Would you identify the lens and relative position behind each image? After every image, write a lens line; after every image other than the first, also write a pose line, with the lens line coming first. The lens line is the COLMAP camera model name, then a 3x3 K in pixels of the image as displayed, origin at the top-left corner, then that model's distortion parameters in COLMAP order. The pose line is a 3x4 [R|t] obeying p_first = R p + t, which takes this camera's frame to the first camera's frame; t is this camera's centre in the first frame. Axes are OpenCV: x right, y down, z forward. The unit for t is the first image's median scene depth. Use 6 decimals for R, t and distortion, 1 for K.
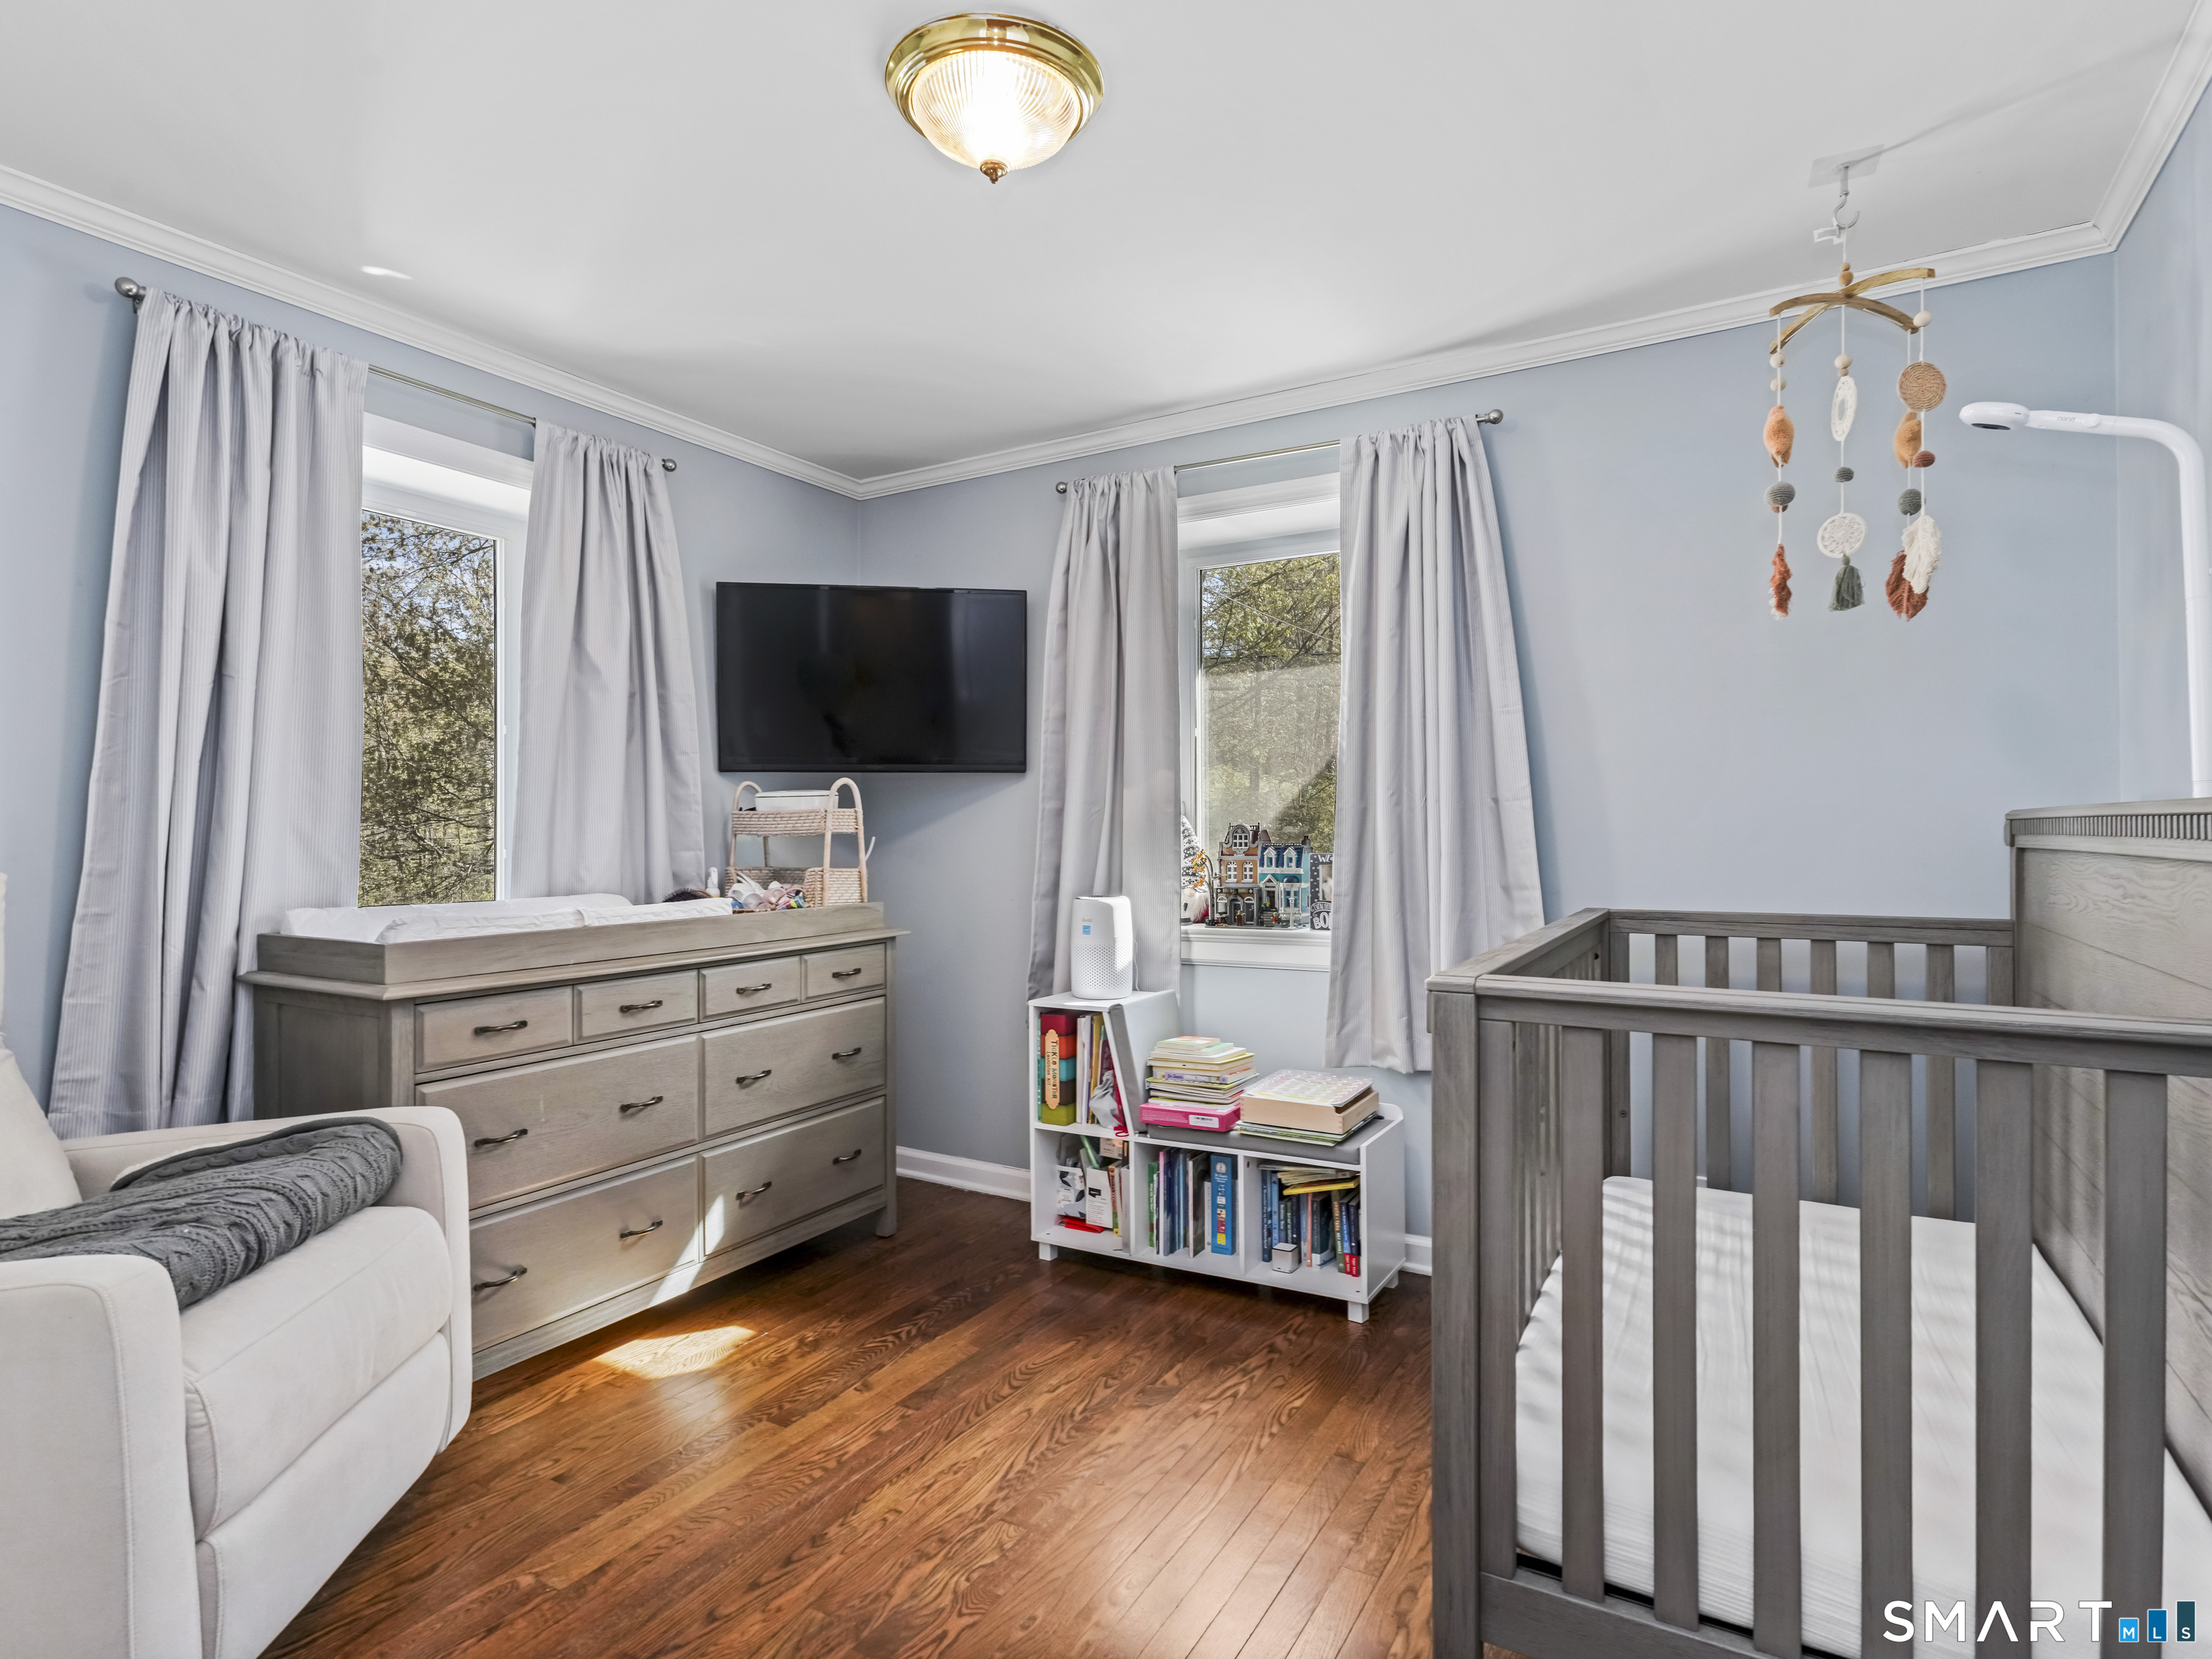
lens RADIAL K [[1185.3, 0, 1106.0], [0, 1185.3, 829.5], [0, 0, 1]] dist [0.001450, 0.002737]
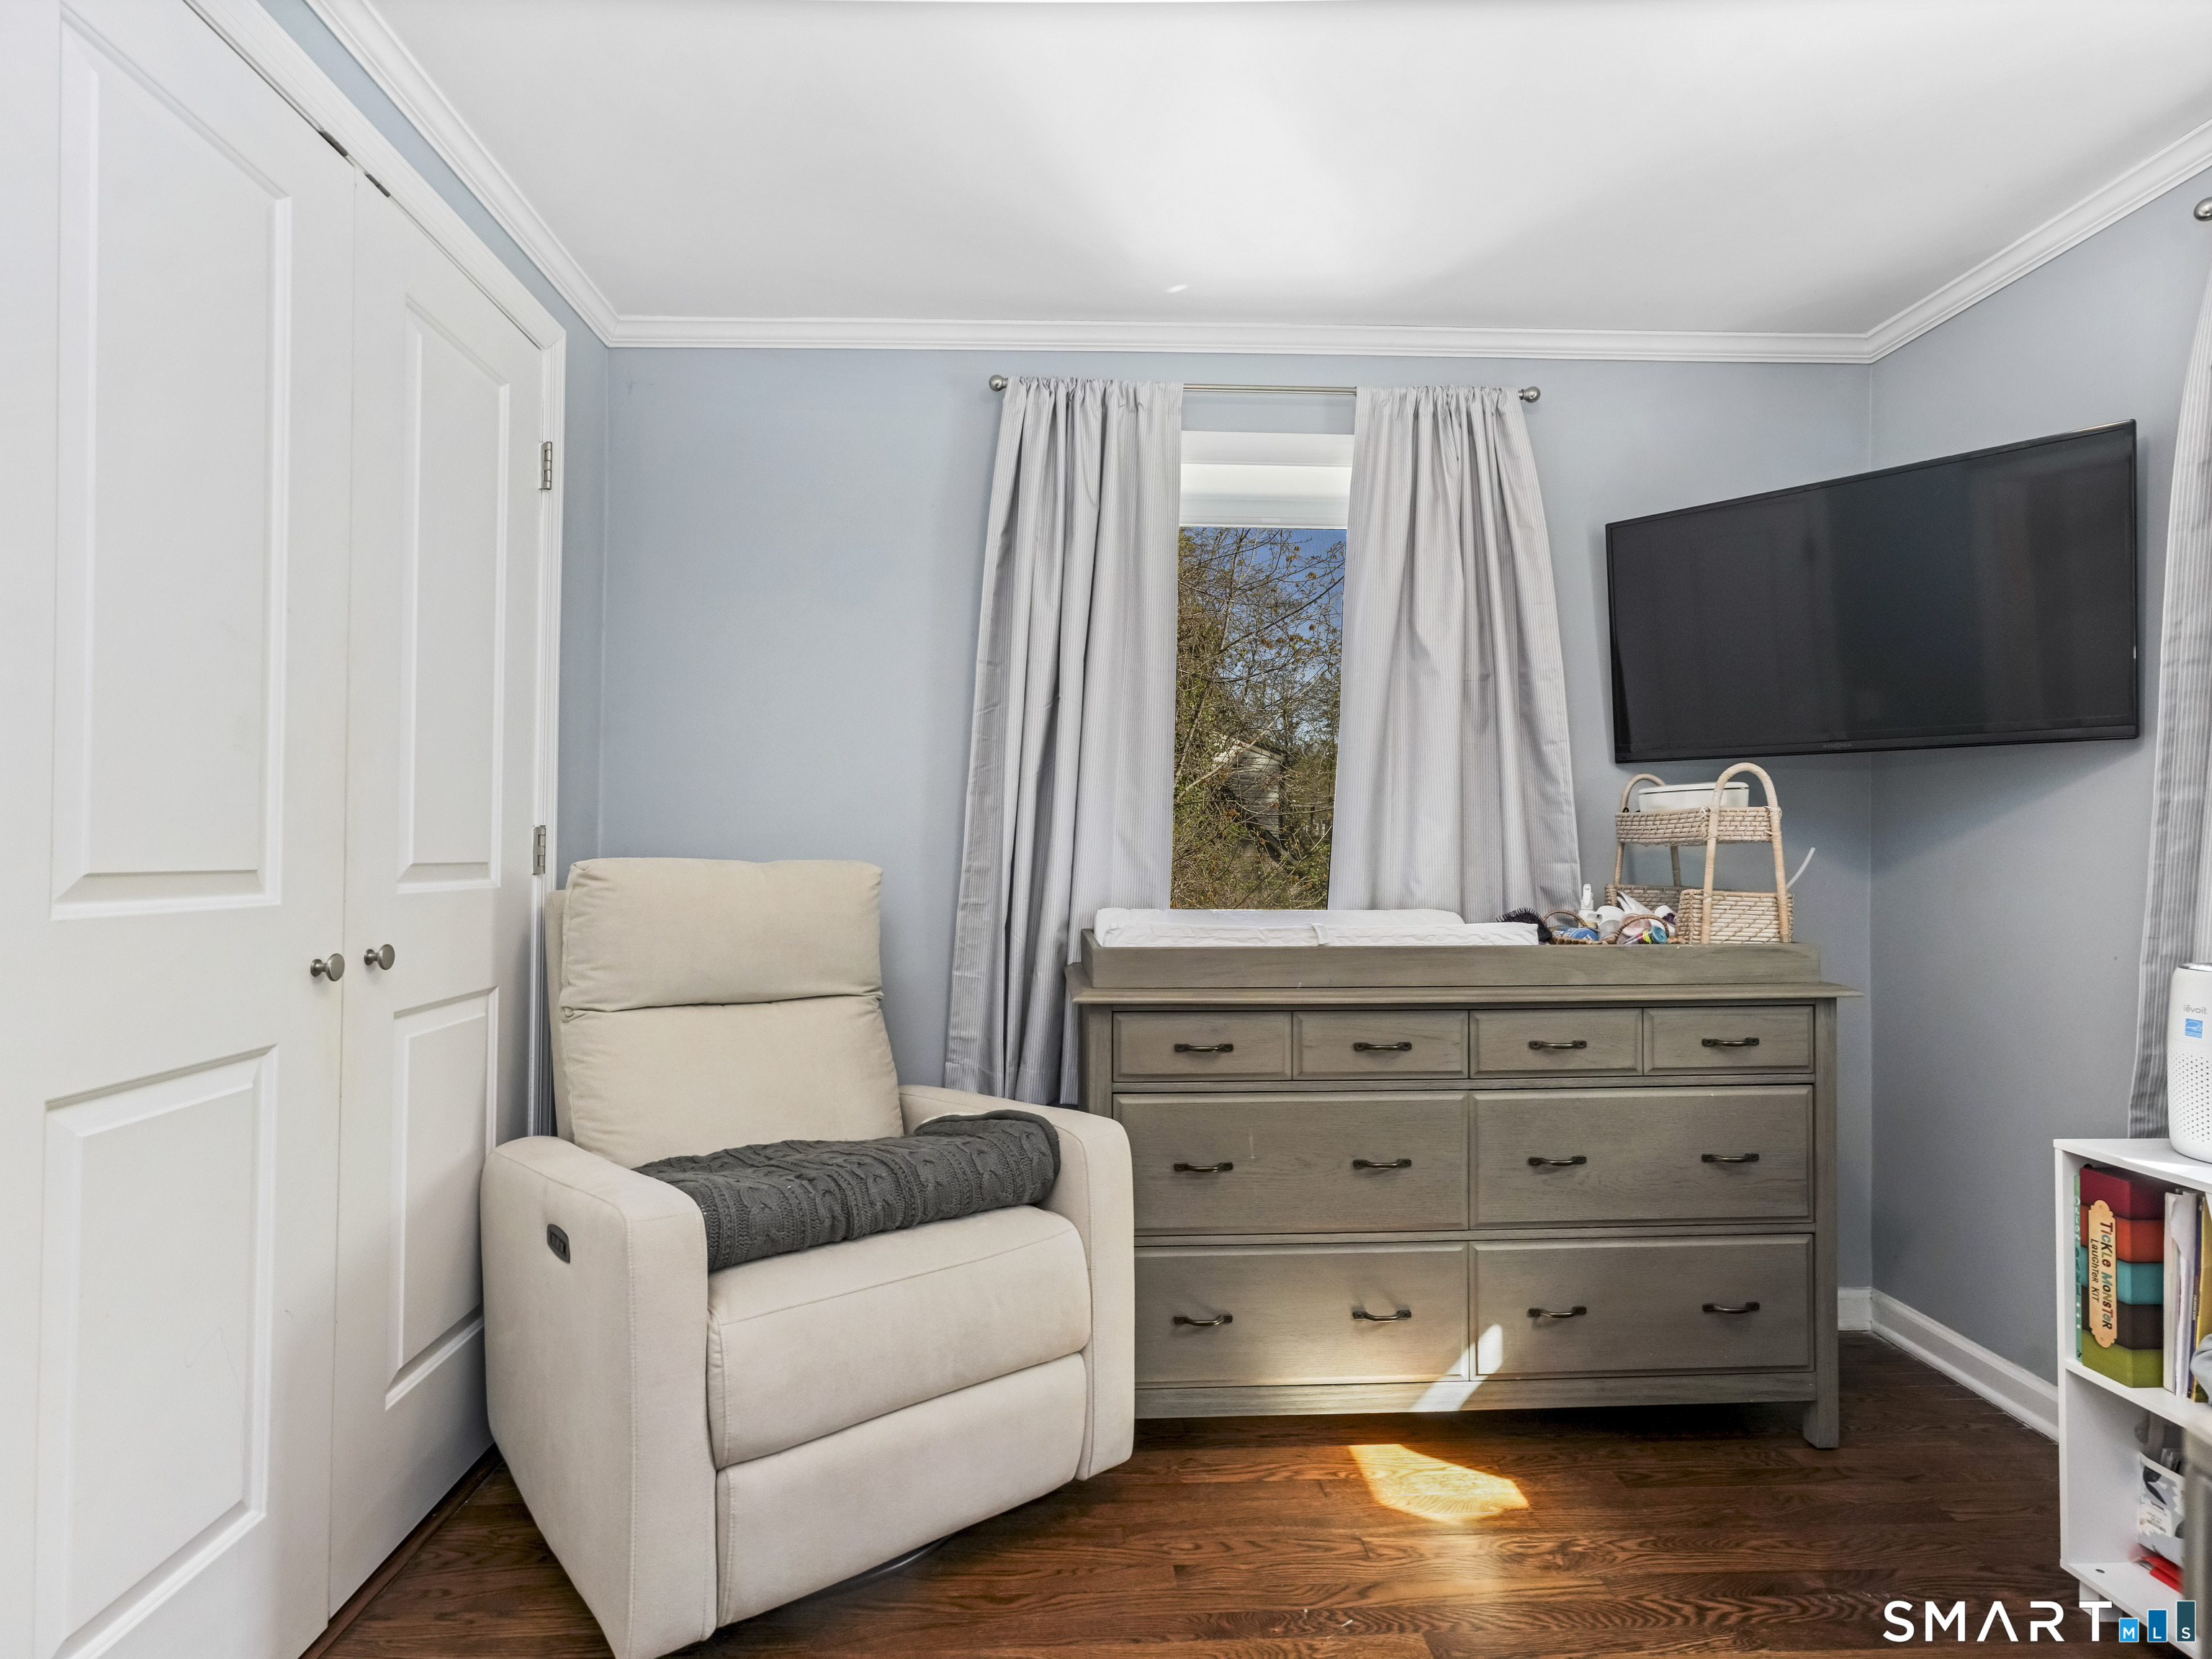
lens RADIAL K [[1185.3, 0, 1106.0], [0, 1185.3, 829.5], [0, 0, 1]] dist [0.001450, 0.002737]
pose [[0.544712, -0.003140, -0.838617, 0.185815], [-0.003258, 0.999978, -0.005861, 0.001417], [0.838617, 0.005924, 0.544690, 0.349344]]
